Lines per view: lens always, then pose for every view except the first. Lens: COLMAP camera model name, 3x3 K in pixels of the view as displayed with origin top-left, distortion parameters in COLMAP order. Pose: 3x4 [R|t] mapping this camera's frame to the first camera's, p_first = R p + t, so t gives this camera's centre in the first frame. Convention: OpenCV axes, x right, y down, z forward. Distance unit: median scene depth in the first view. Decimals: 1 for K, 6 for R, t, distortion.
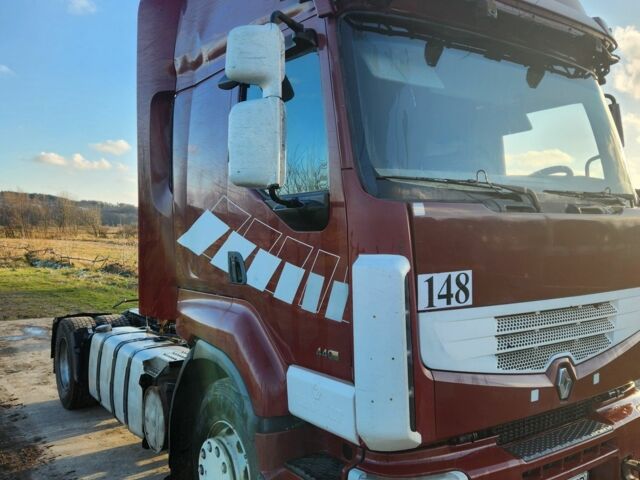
lens RADIAL K [[577.3, 0, 320.0], [0, 577.3, 240.0], [0, 0, 1]] dist [0.090968, -0.087689]
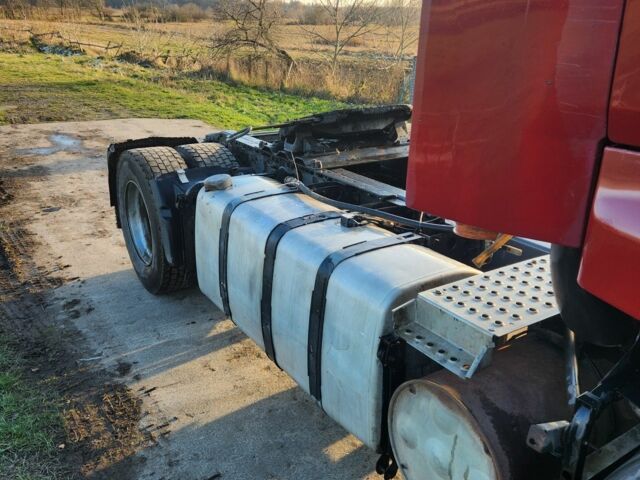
lens RADIAL K [[577.3, 0, 320.0], [0, 577.3, 240.0], [0, 0, 1]] dist [0.090968, -0.087689]
pose [[0.999526, 0.020760, -0.022727, -0.106133], [-0.011771, 0.939999, 0.340975, 0.007142], [0.028442, -0.340546, 0.939798, 0.194903]]
